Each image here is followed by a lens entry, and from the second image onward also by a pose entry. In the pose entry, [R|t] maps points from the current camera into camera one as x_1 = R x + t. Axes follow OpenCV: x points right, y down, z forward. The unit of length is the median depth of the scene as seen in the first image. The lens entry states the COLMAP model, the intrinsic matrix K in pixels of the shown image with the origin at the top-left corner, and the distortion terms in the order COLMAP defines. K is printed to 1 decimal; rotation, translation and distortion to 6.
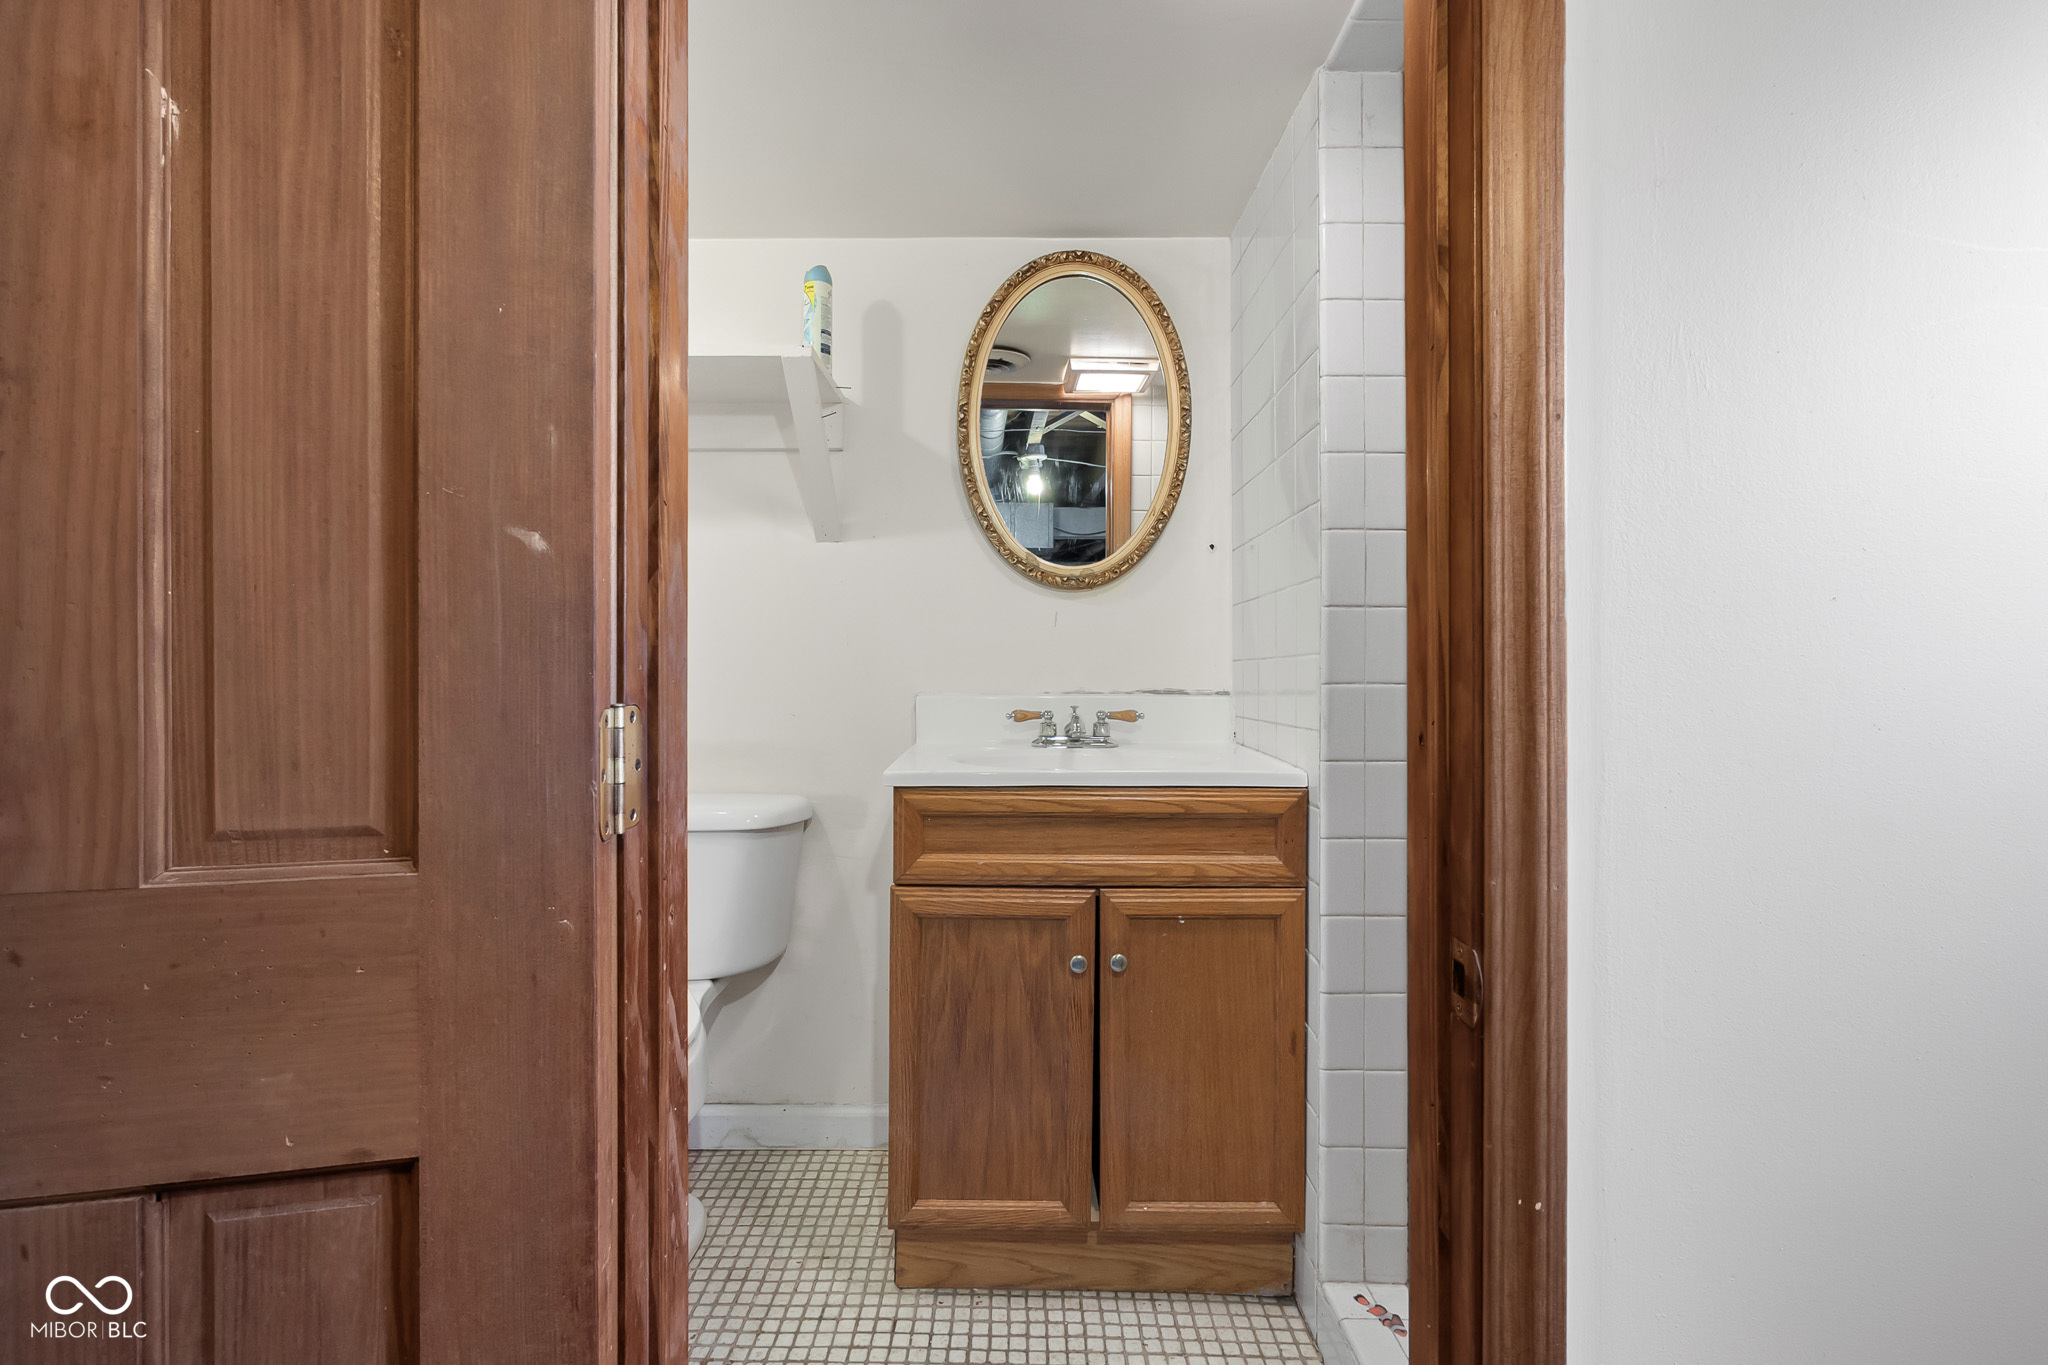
lens RADIAL K [[915.0, 0, 1028.0], [0, 915.0, 676.5], [0, 0, 1]] dist [-0.002008, 0.001062]
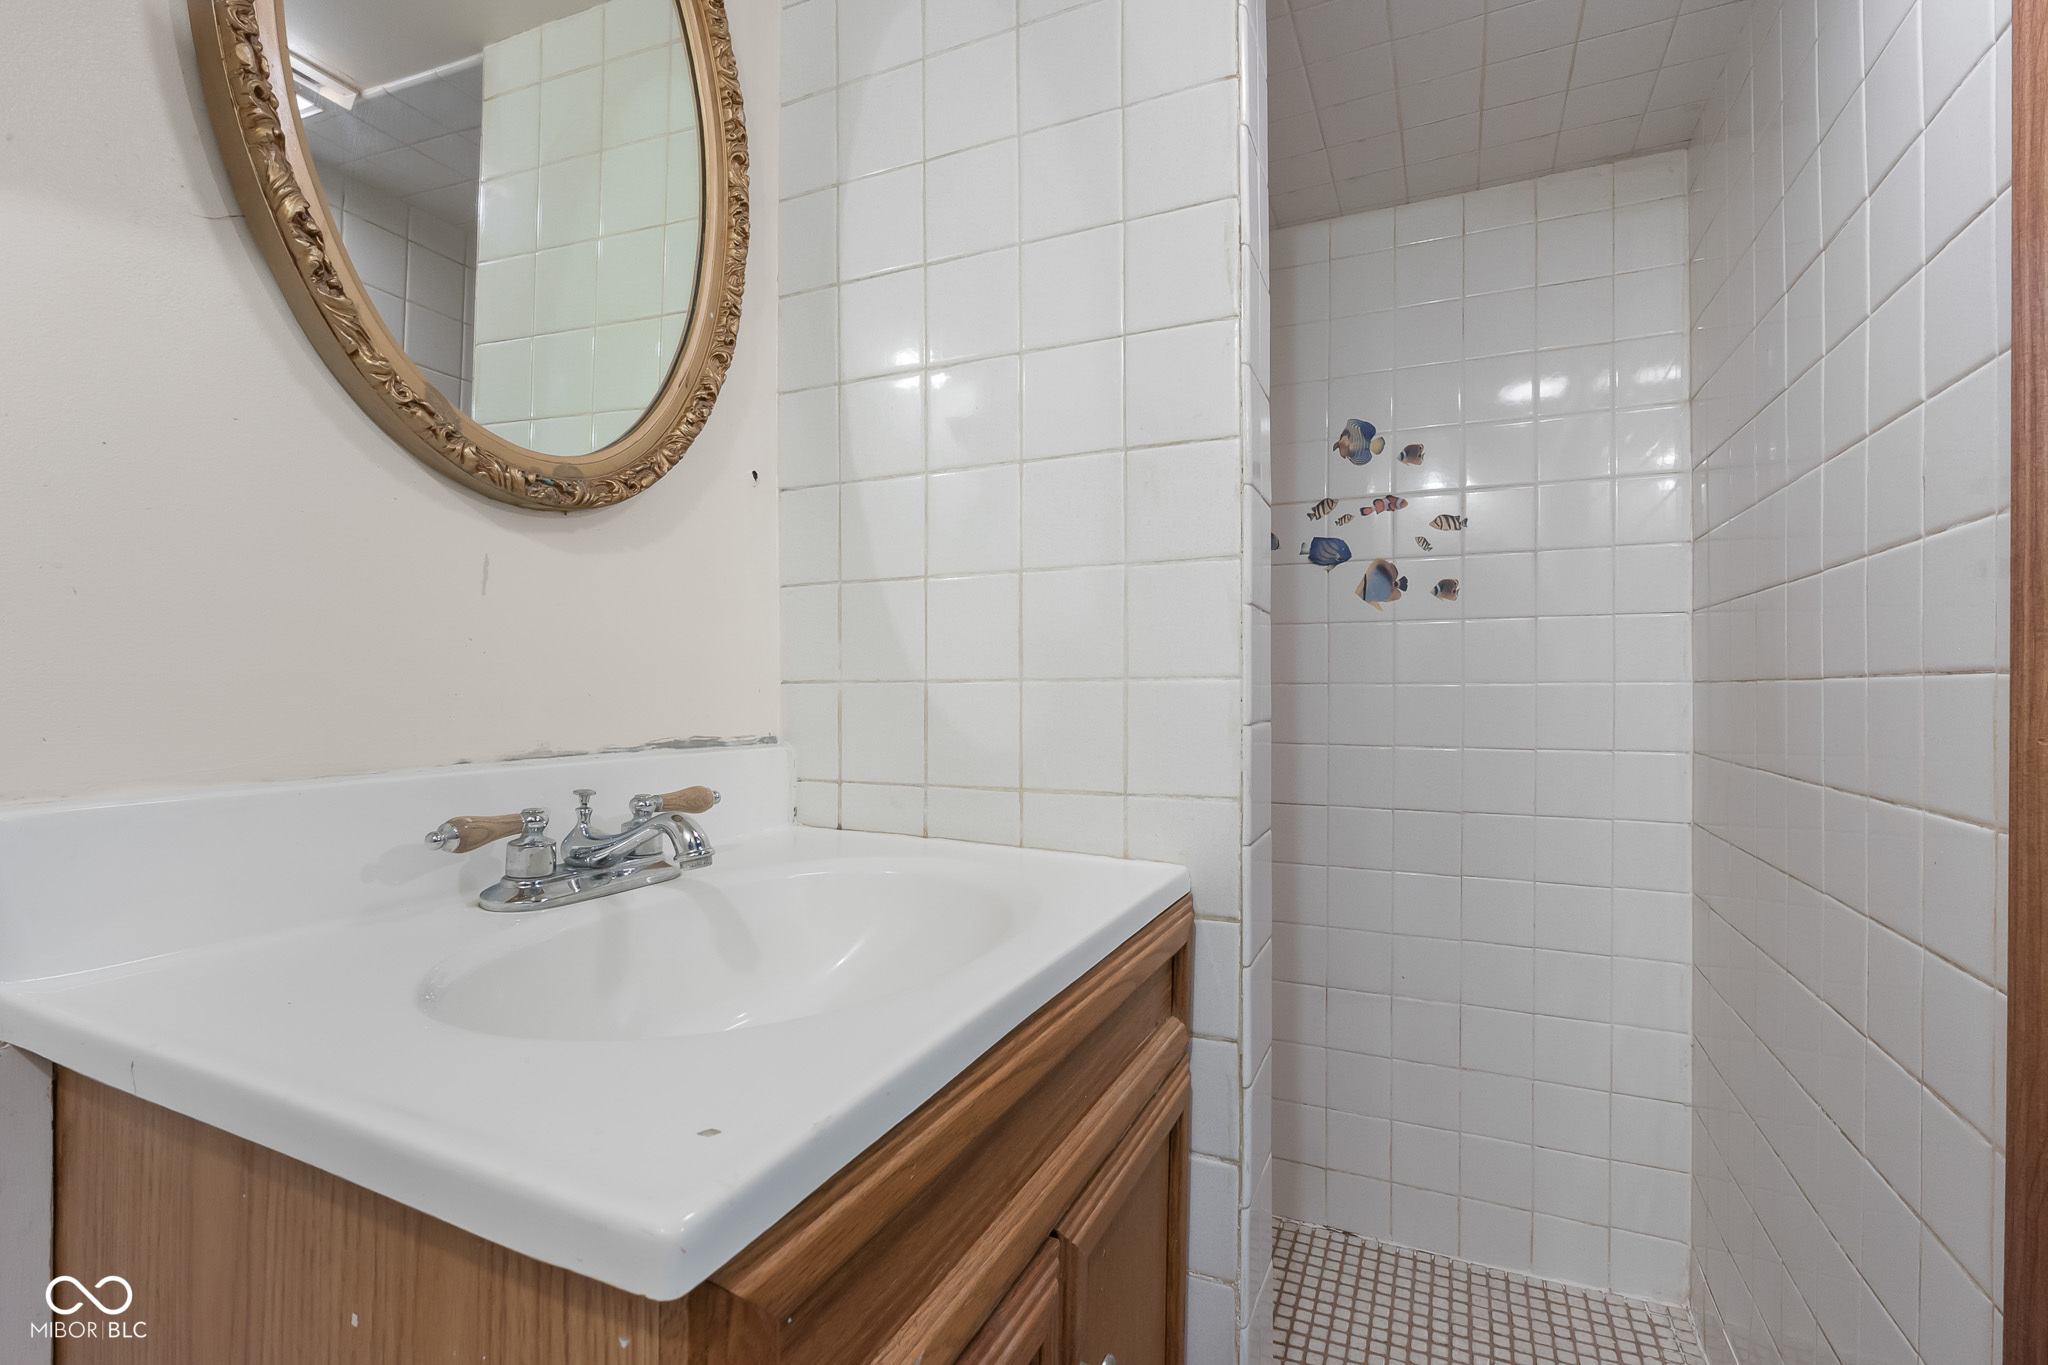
lens RADIAL K [[915.0, 0, 1025.9], [0, 915.0, 686.5], [0, 0, 1]] dist [-0.002008, 0.001062]
pose [[0.417473, 0.003375, 0.908683, -0.240611], [0.002156, 0.999987, -0.004704, -0.012033], [-0.908687, 0.003923, 0.417460, 0.648018]]
